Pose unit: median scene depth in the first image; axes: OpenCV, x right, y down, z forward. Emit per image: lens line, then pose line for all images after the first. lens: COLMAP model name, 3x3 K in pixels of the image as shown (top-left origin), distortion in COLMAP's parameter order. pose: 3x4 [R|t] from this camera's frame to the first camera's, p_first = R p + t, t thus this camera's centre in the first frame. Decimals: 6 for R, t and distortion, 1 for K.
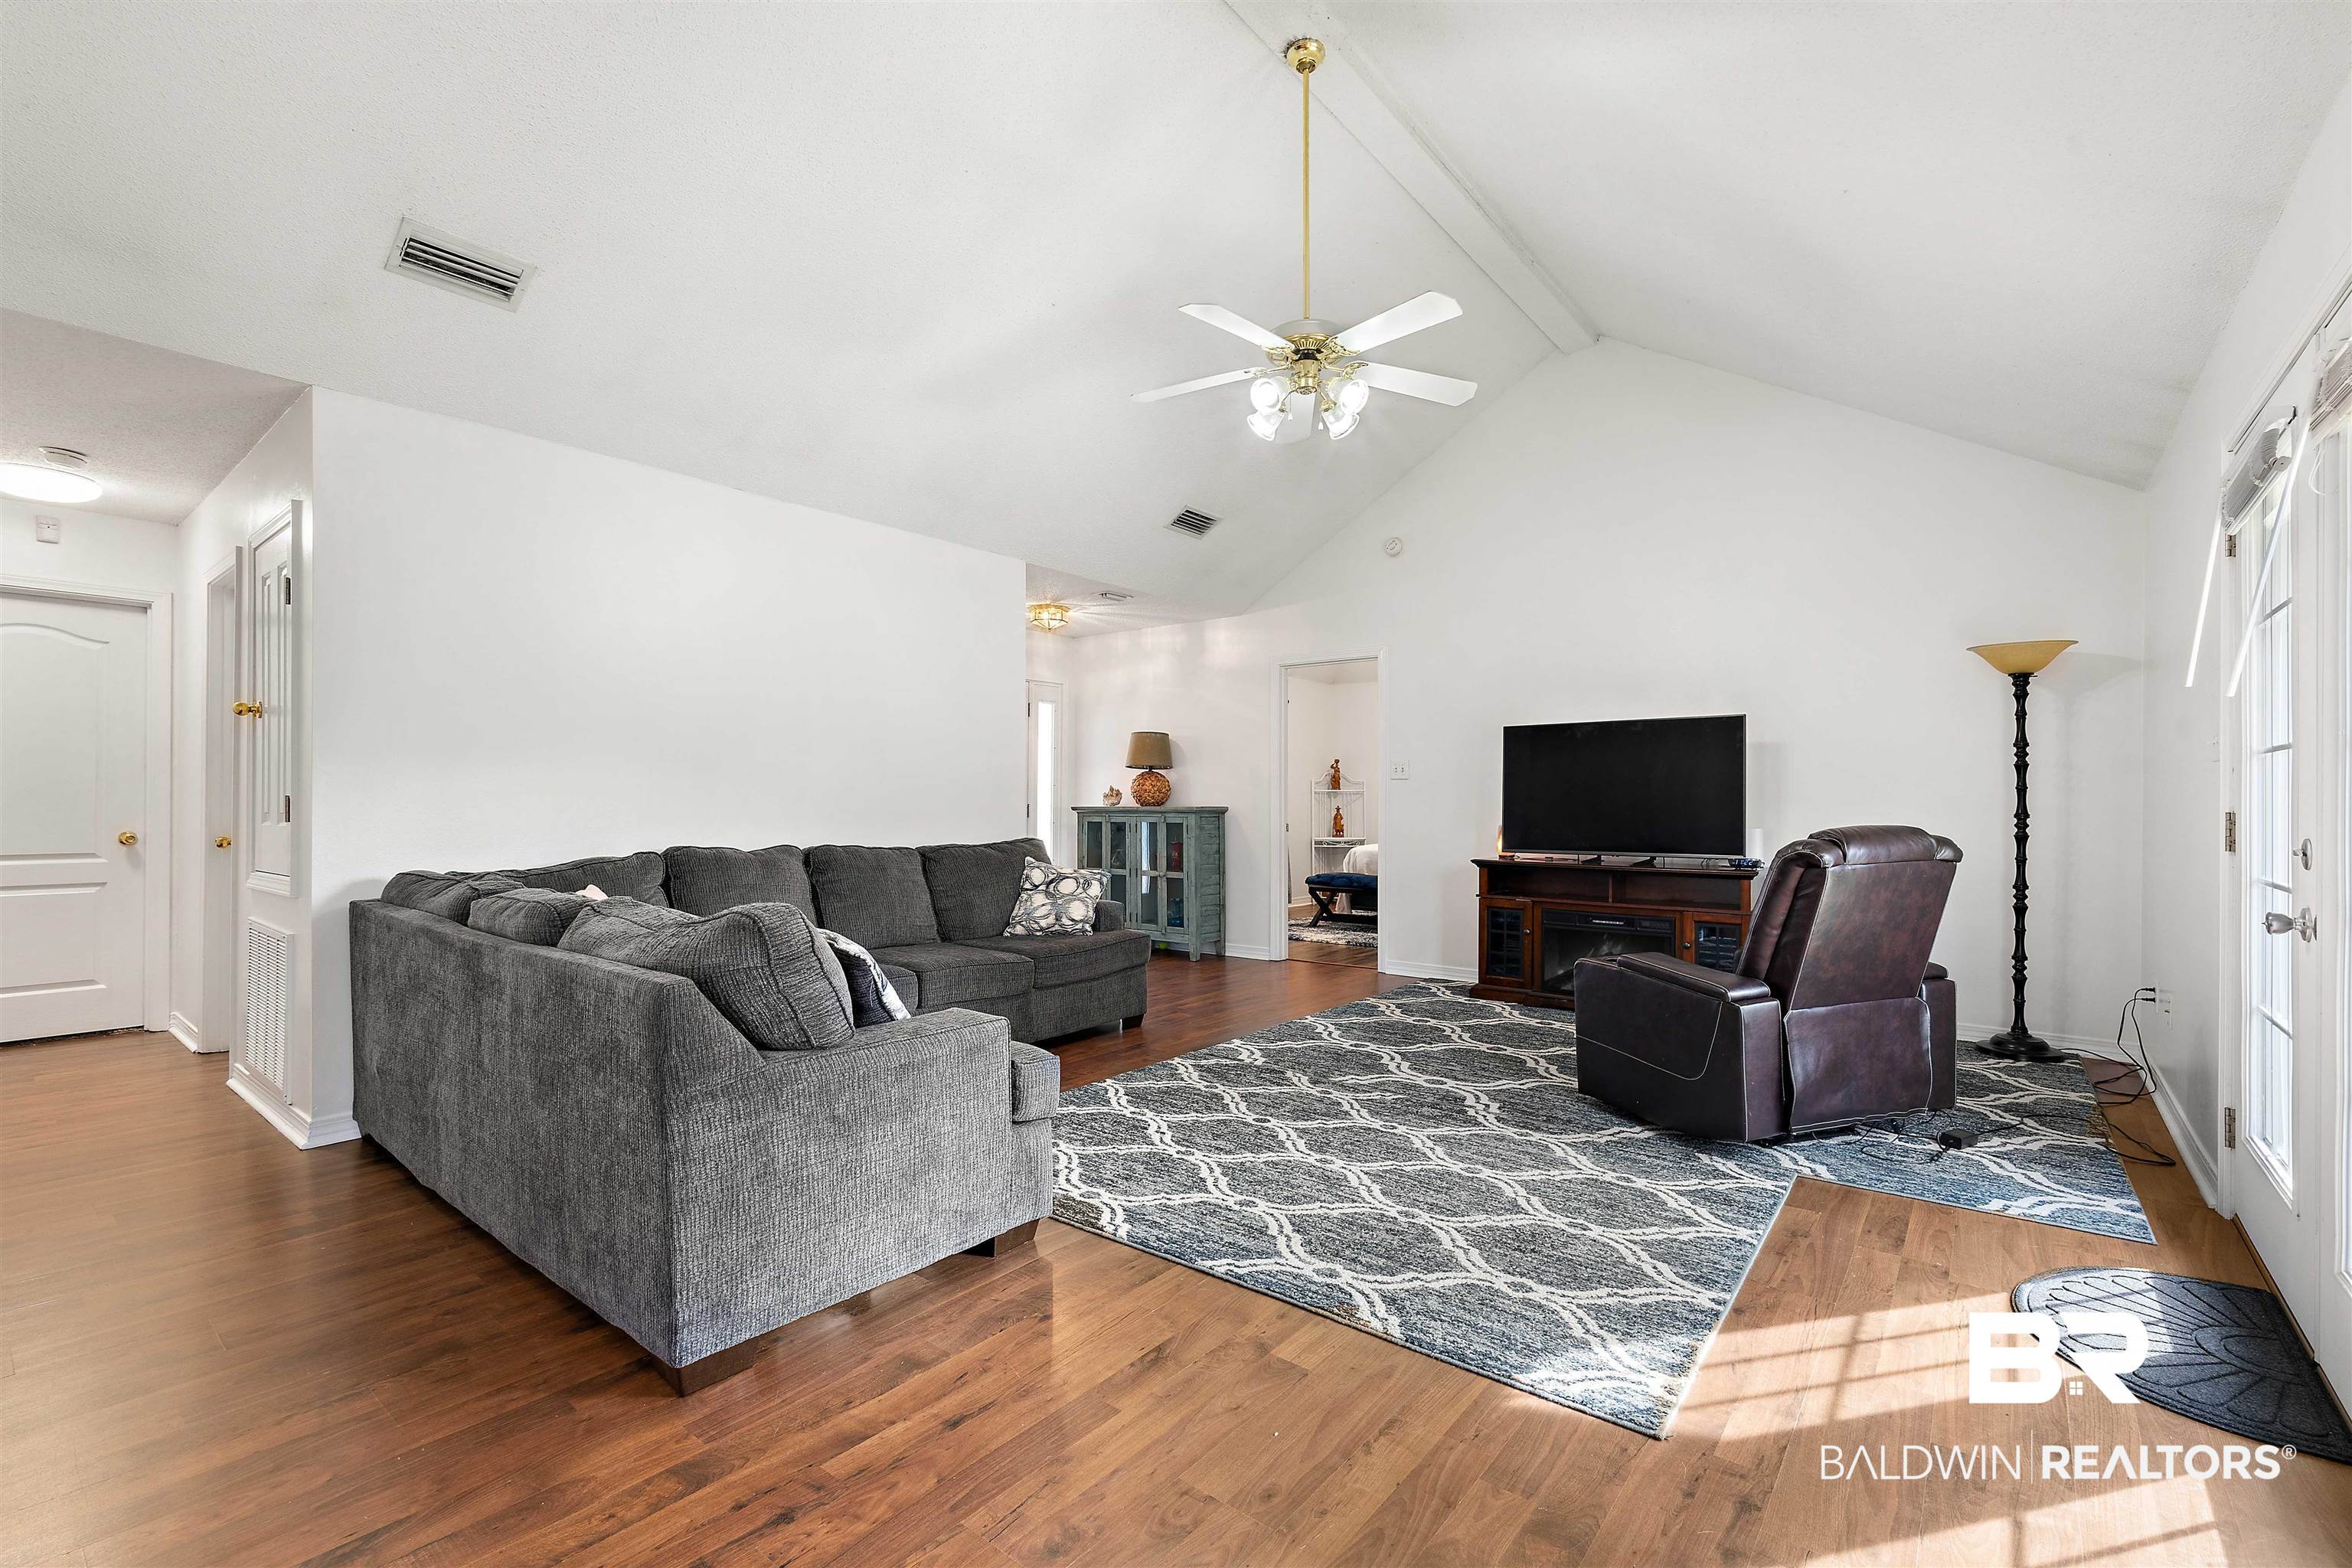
lens RADIAL K [[1021.0, 0, 1165.9], [0, 1021.0, 790.0], [0, 0, 1]] dist [-0.004771, -0.000194]
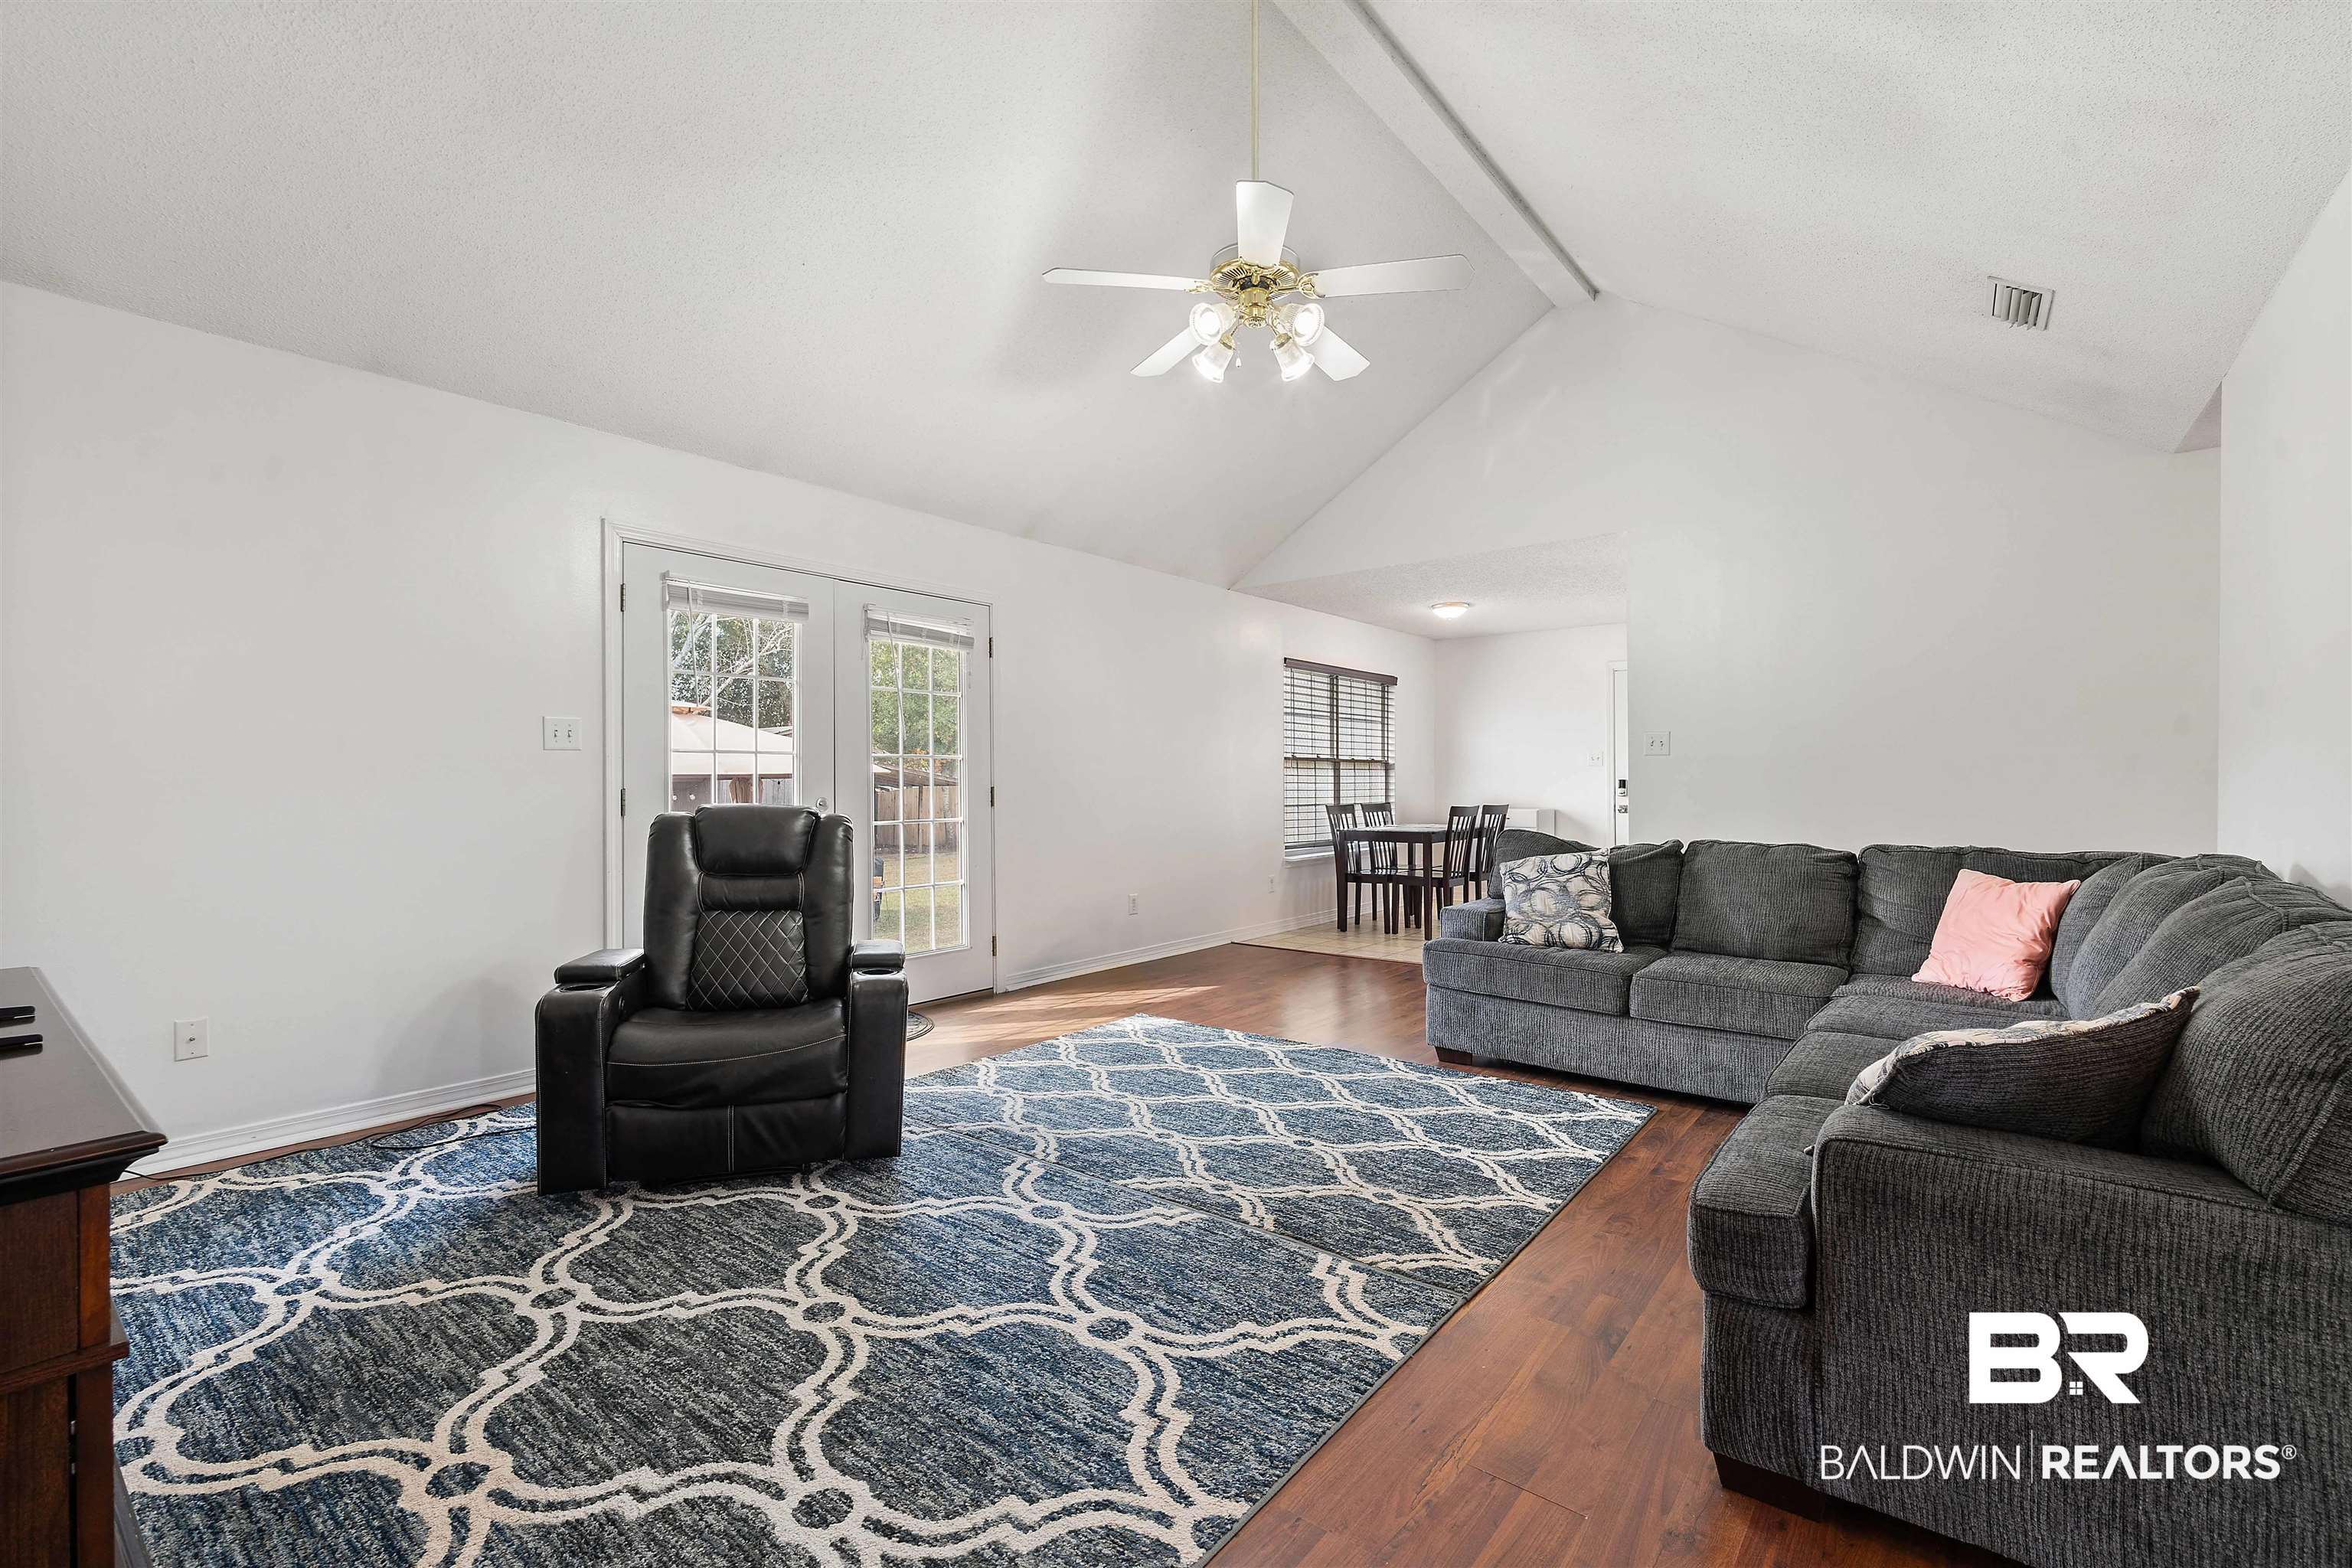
lens RADIAL K [[1021.0, 0, 1169.8], [0, 1021.0, 790.1], [0, 0, 1]] dist [-0.004771, -0.000194]
pose [[-0.999978, 0.002879, -0.005904, 0.214602], [0.002883, 0.999996, -0.000673, 0.018942], [0.005902, -0.000690, -0.999982, 1.886352]]
